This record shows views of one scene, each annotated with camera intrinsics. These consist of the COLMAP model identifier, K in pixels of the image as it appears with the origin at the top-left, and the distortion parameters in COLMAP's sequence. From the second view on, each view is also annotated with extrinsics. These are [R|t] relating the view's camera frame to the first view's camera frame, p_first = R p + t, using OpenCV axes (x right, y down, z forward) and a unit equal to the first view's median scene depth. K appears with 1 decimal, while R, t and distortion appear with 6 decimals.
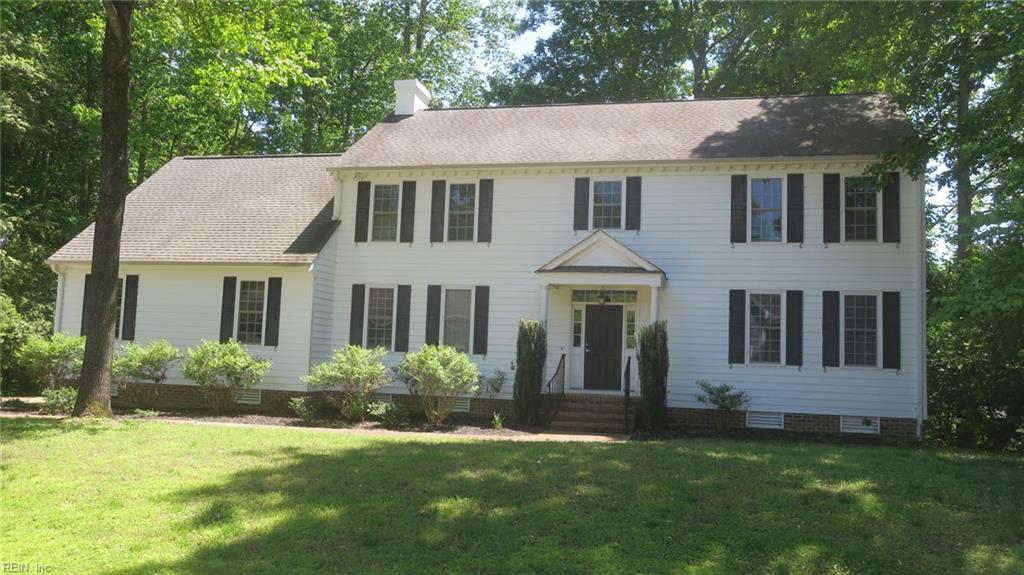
lens RADIAL K [[801.5, 0, 512.5], [0, 801.5, 291.1], [0, 0, 1]] dist [-0.011147, 0.004246]
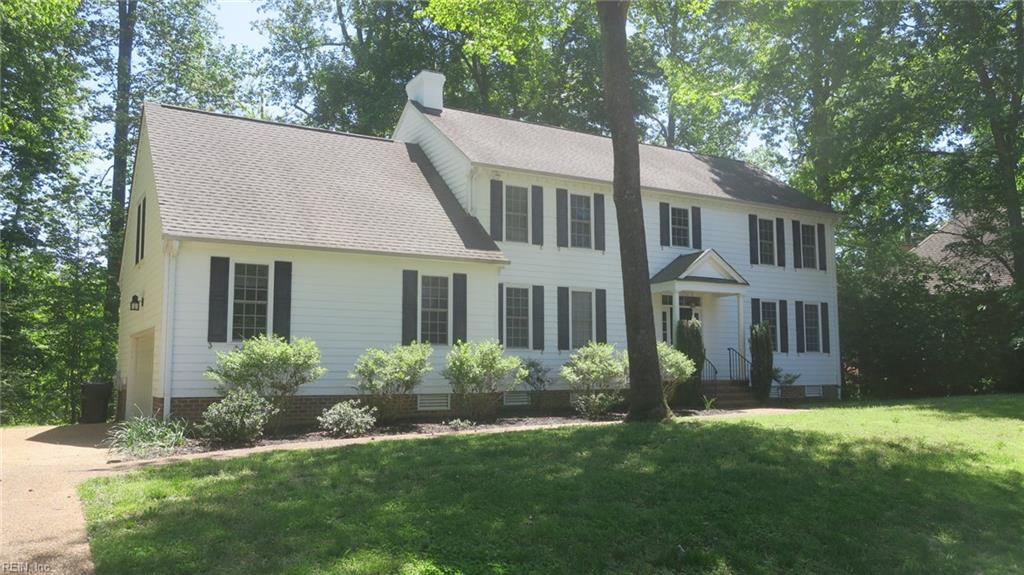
lens RADIAL K [[801.5, 0, 512.5], [0, 801.5, 285.9], [0, 0, 1]] dist [-0.011147, 0.004246]
pose [[0.737007, 0.030086, 0.675216, -0.874011], [-0.049705, 0.998716, 0.009753, -0.015211], [-0.674055, -0.040750, 0.737556, 0.244524]]
